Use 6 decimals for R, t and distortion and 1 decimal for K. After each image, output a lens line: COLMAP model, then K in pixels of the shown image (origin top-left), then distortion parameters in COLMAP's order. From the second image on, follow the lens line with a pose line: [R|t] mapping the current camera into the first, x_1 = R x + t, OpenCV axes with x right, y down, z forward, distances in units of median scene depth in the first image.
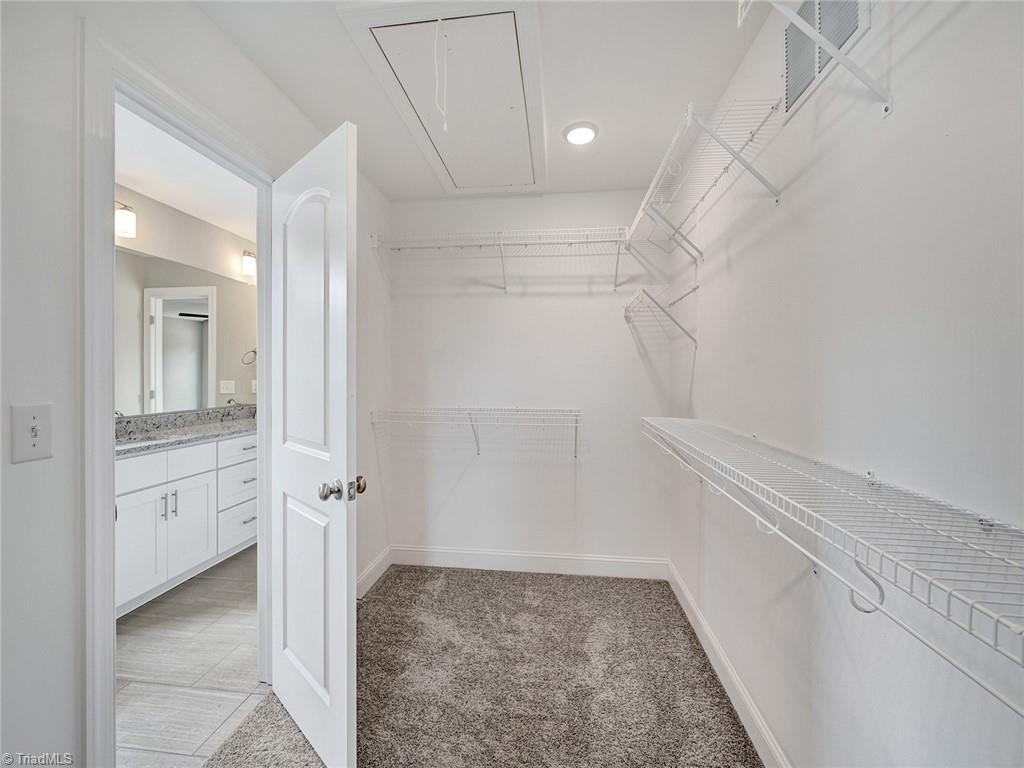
lens RADIAL K [[405.4, 0, 510.4], [0, 405.4, 375.7], [0, 0, 1]] dist [-0.001657, -0.000034]
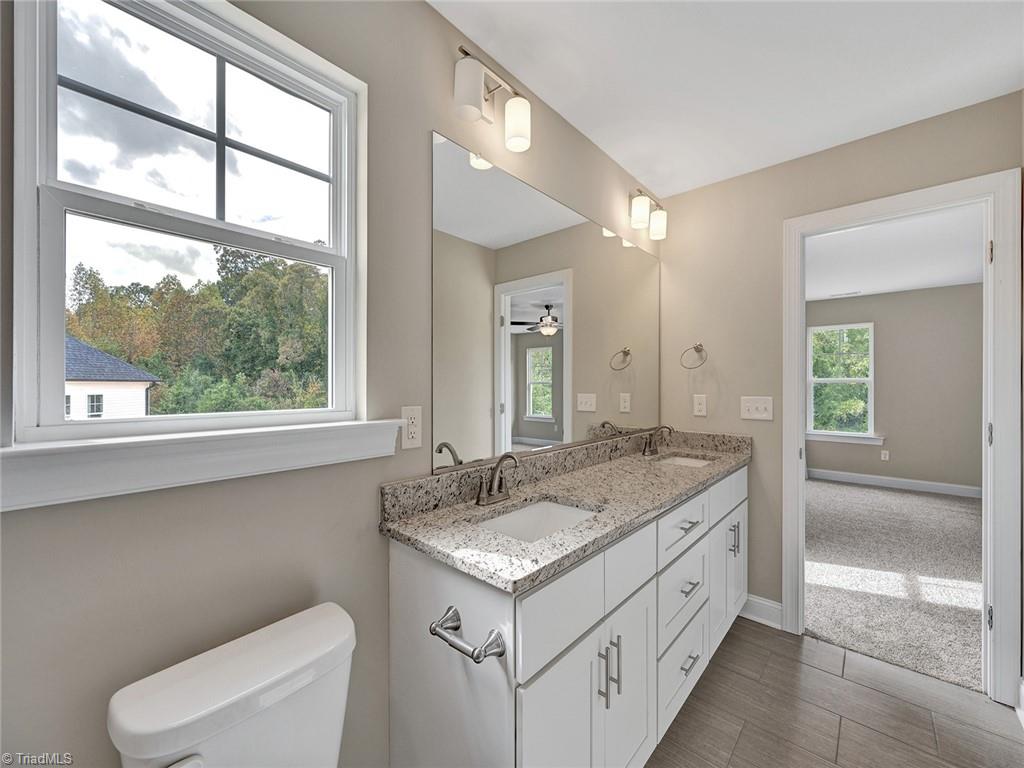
lens RADIAL K [[405.4, 0, 511.2], [0, 405.4, 385.5], [0, 0, 1]] dist [-0.001657, -0.000034]
pose [[0.816047, 0.001720, -0.577983, -0.386806], [-0.001009, 0.999998, 0.001552, -0.003009], [0.577985, -0.000683, 0.816047, 0.323330]]
